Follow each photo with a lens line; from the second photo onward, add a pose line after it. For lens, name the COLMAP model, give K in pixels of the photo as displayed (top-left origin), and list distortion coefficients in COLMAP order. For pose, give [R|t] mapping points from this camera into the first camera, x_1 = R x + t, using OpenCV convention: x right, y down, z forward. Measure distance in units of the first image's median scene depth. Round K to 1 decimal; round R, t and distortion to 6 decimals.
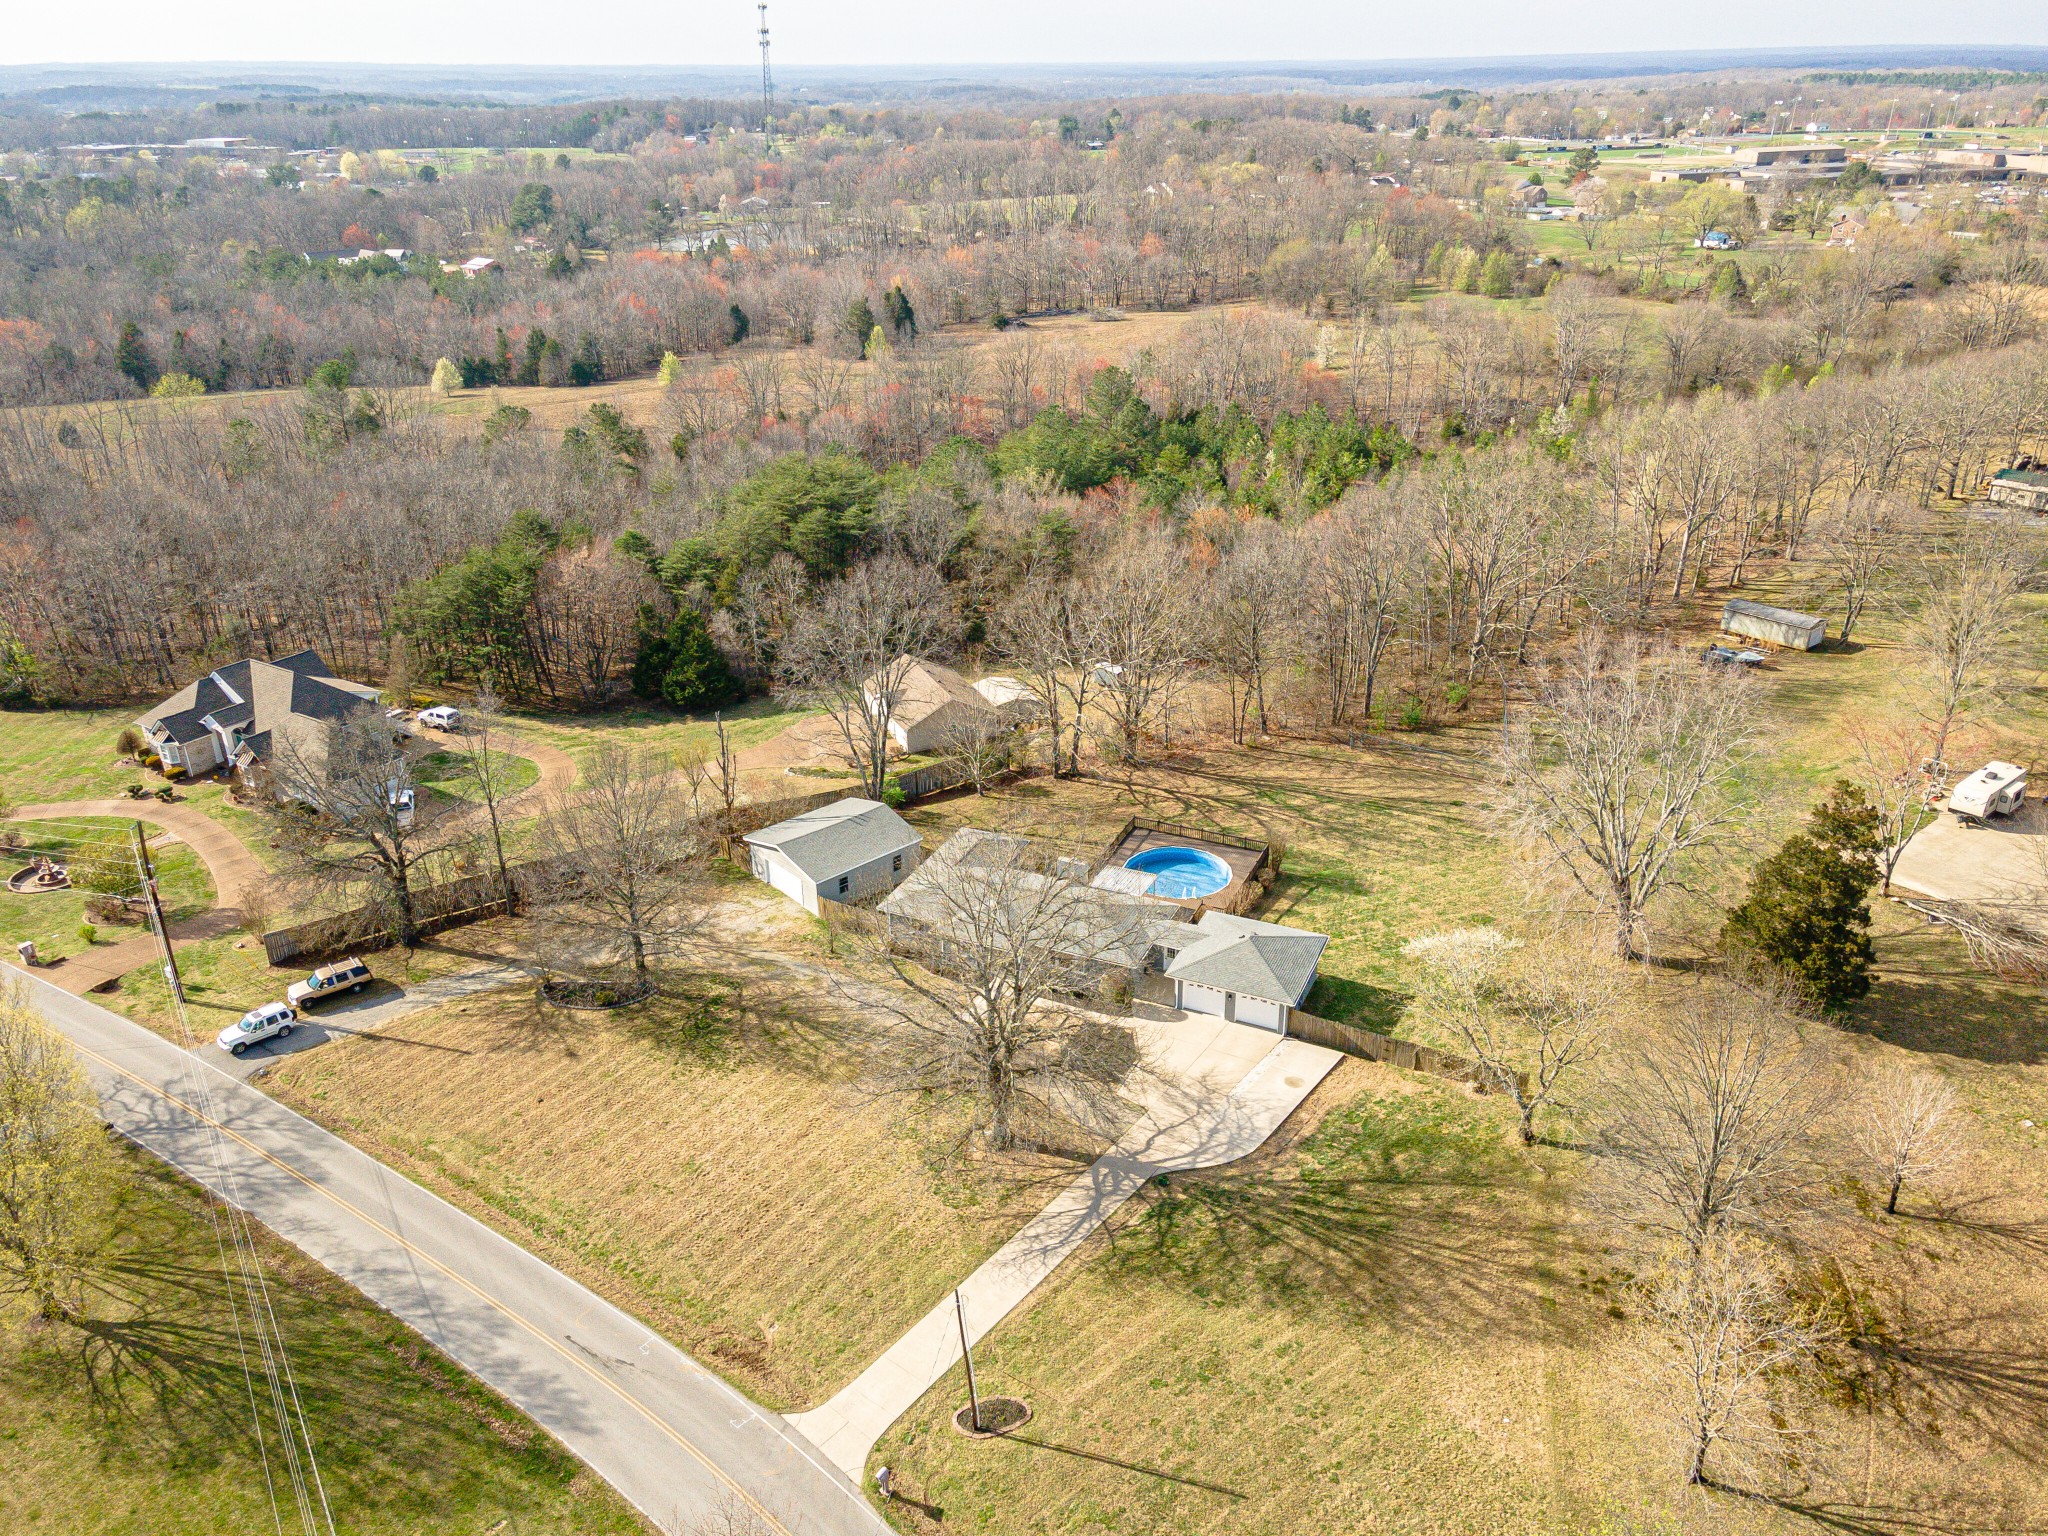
lens RADIAL K [[1515.9, 0, 1024.0], [0, 1515.9, 768.0], [0, 0, 1]] dist [0.028931, 0.035730]
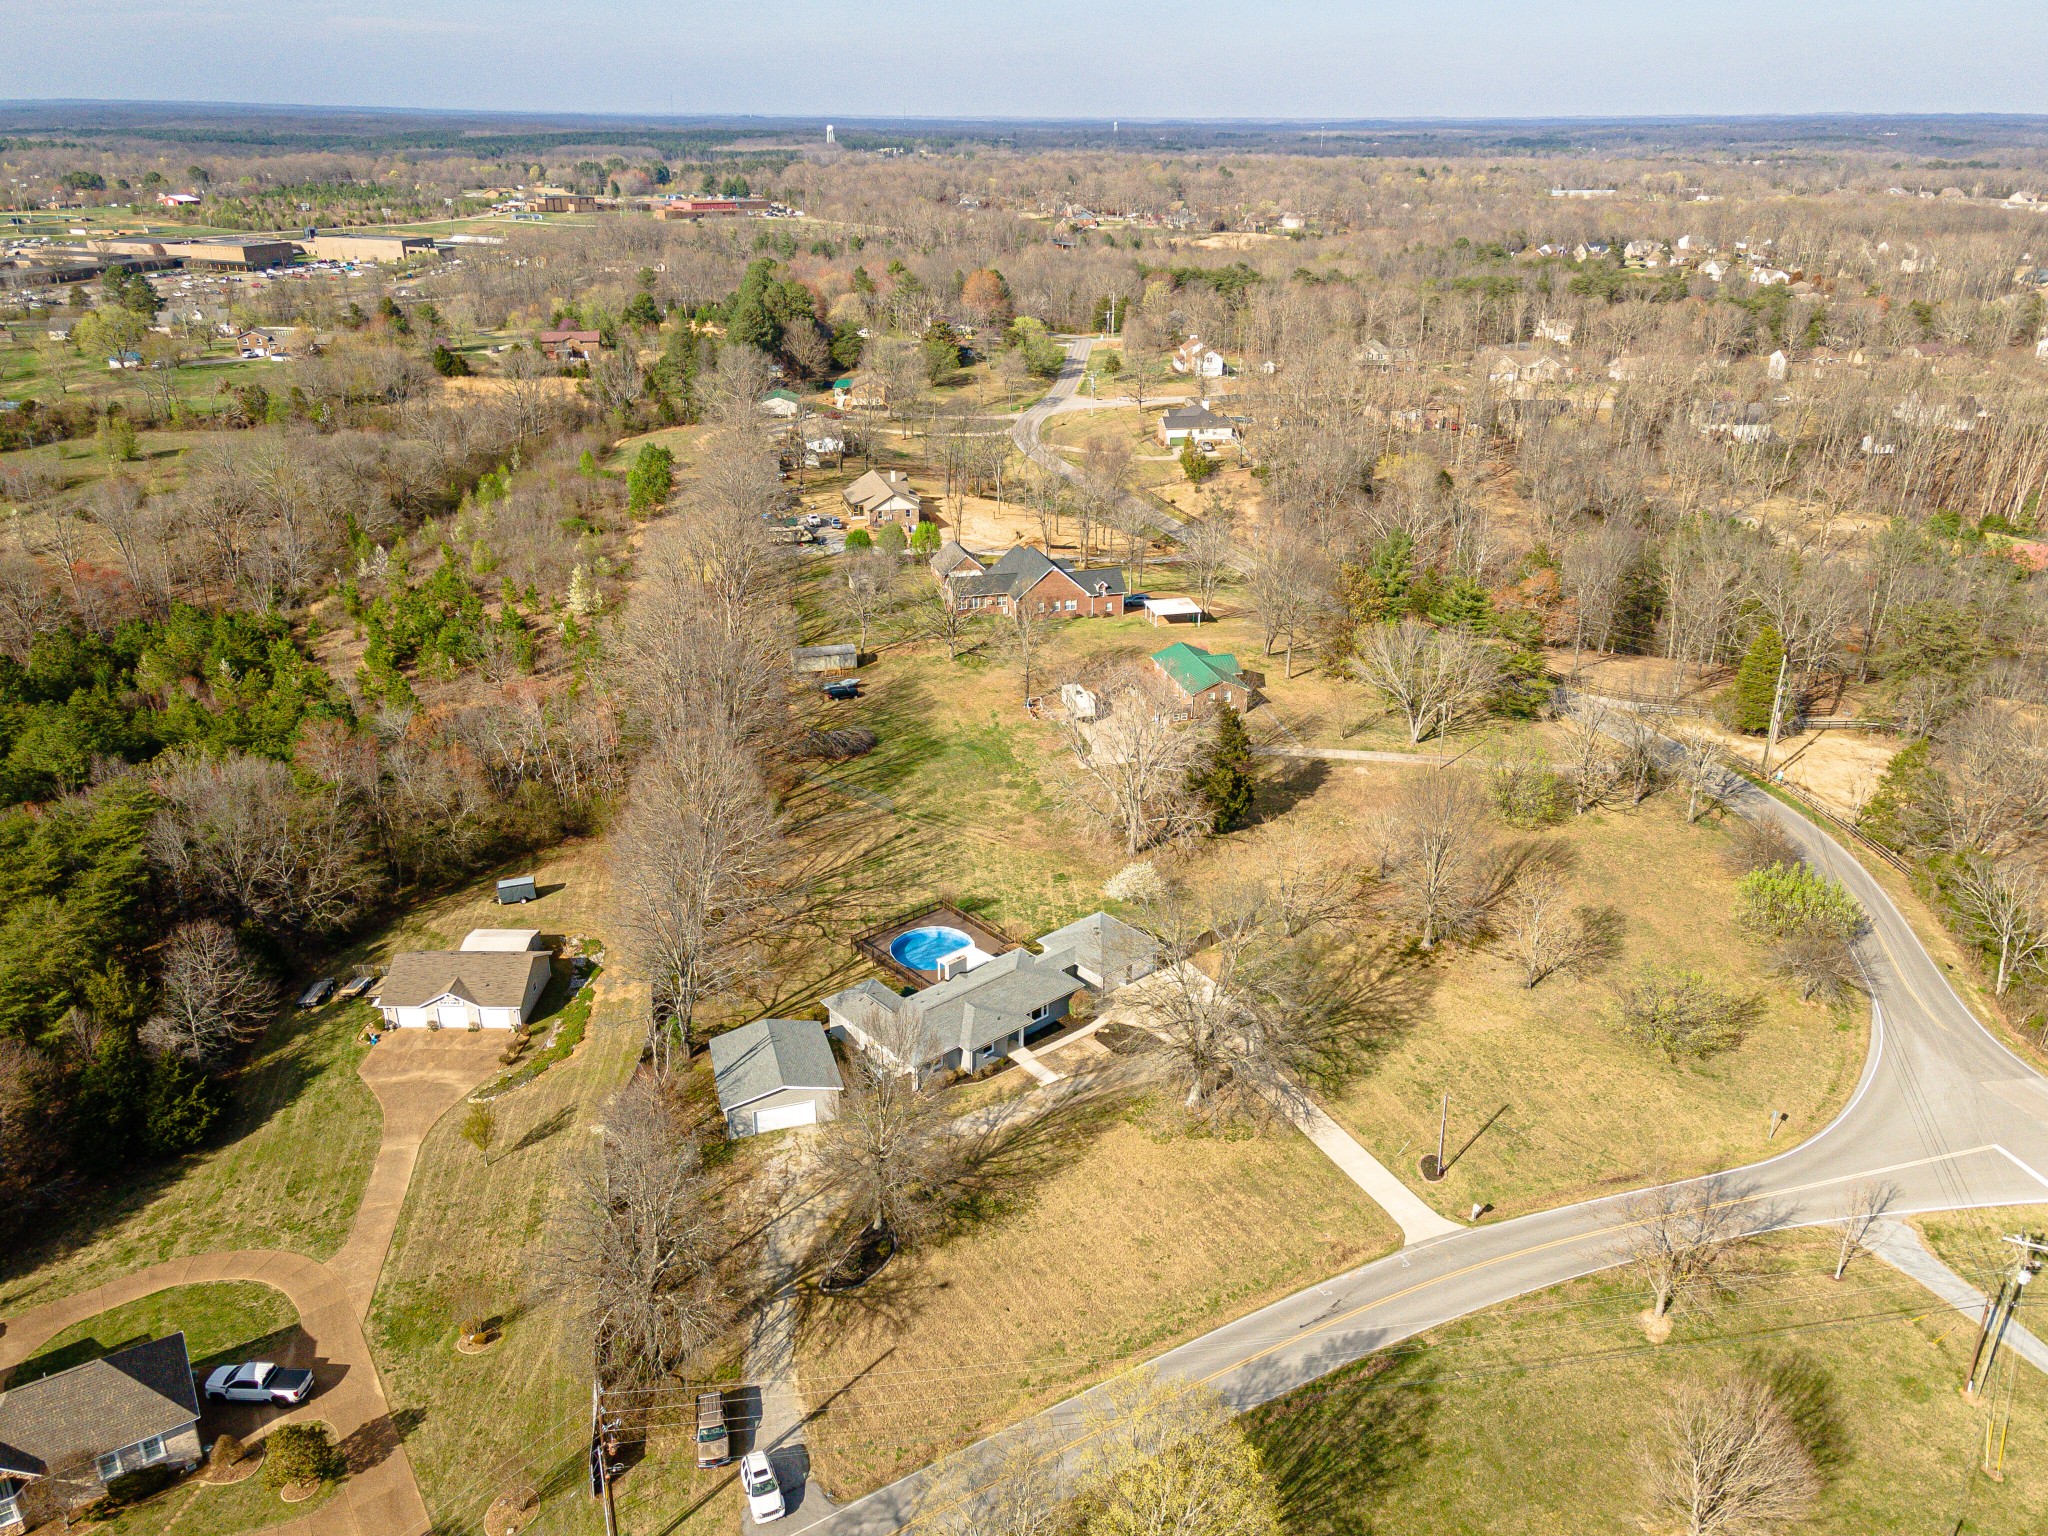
lens RADIAL K [[1530.4, 0, 1020.7], [0, 1530.4, 770.8], [0, 0, 1]] dist [0.035606, -0.000033]
pose [[0.409761, -0.353981, 0.840710, -0.996422], [0.377444, 0.904832, 0.197015, -0.323639], [-0.830441, 0.236592, 0.504373, 0.276811]]
